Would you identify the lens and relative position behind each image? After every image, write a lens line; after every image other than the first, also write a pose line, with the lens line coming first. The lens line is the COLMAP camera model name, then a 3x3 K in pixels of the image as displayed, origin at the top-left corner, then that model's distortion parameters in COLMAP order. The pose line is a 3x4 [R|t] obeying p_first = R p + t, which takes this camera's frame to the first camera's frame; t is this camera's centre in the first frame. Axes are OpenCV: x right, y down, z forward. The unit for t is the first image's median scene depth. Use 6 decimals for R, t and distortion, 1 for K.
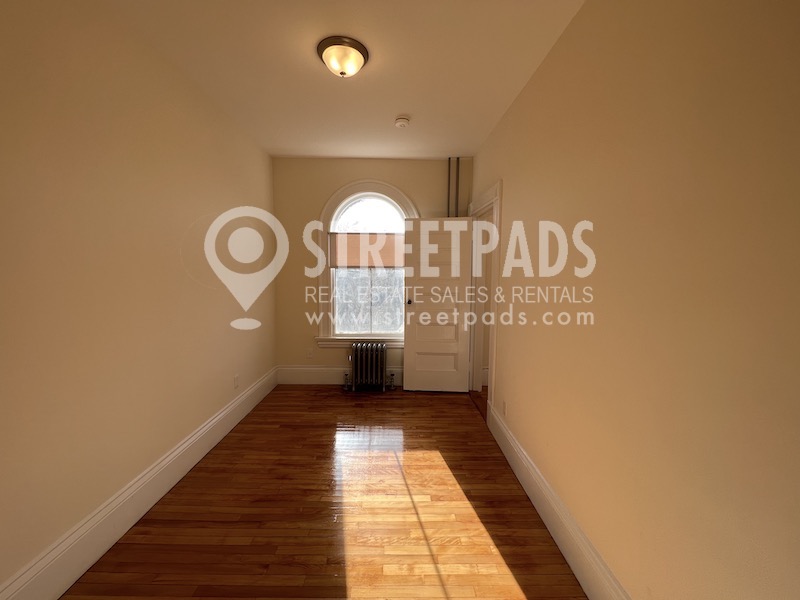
lens RADIAL K [[319.7, 0, 396.8], [0, 319.7, 303.1], [0, 0, 1]] dist [-0.001398, -0.000133]
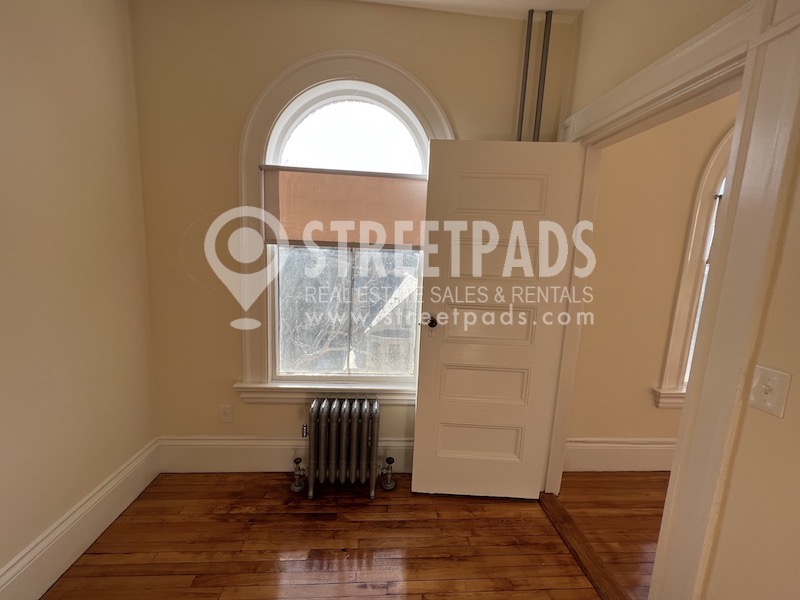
lens RADIAL K [[338.9, 0, 400.3], [0, 338.9, 303.4], [0, 0, 1]] dist [-0.008075, -0.000128]
pose [[0.997387, 0.028129, 0.066548, -0.040694], [-0.031886, 0.997917, 0.056087, -0.055925], [-0.064832, -0.058062, 0.996206, 0.487140]]
